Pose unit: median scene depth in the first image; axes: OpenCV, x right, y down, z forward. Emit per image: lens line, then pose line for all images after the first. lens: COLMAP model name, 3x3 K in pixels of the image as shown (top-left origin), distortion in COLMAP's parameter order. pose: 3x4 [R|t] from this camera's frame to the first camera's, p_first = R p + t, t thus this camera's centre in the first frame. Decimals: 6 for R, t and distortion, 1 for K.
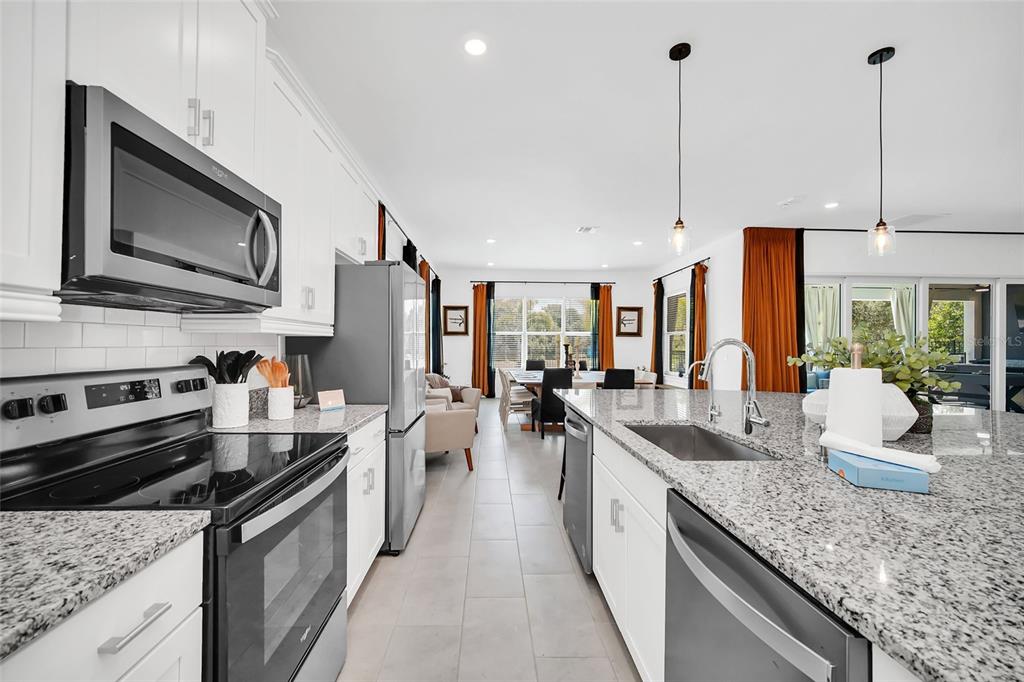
lens RADIAL K [[406.4, 0, 509.5], [0, 406.4, 335.1], [0, 0, 1]] dist [-0.000911, -0.000160]
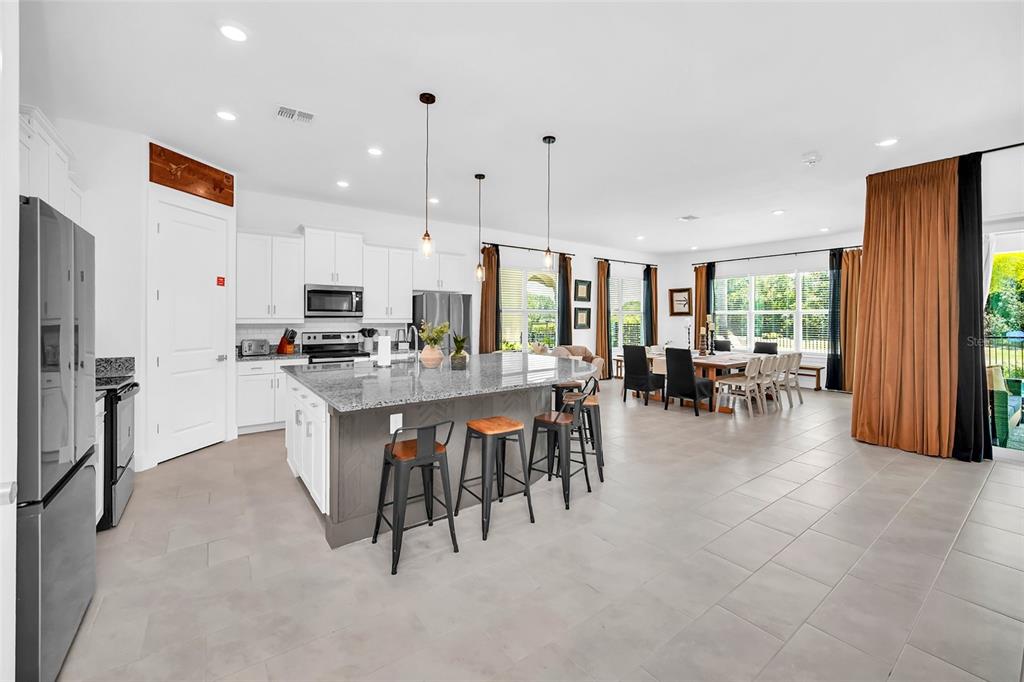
lens RADIAL K [[415.5, 0, 508.9], [0, 415.5, 316.0], [0, 0, 1]] dist [-0.001586, 0.000052]
pose [[0.559359, -0.009277, -0.828874, 0.845641], [0.019173, 0.999815, 0.001748, -0.014768], [0.828704, -0.016870, 0.559433, -0.000657]]
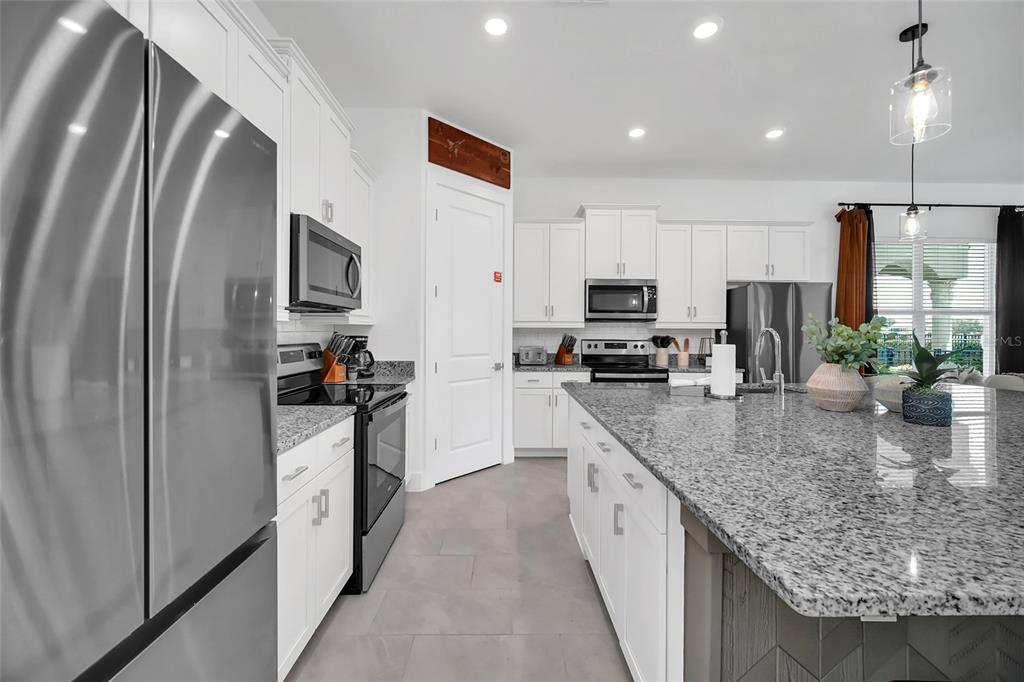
lens RADIAL K [[406.4, 0, 509.5], [0, 406.4, 335.1], [0, 0, 1]] dist [-0.000911, -0.000160]
pose [[-0.016469, 0.004703, -0.999853, 0.560911], [0.016370, 0.999856, 0.004434, 0.001488], [0.999730, -0.016294, -0.016544, 0.015890]]
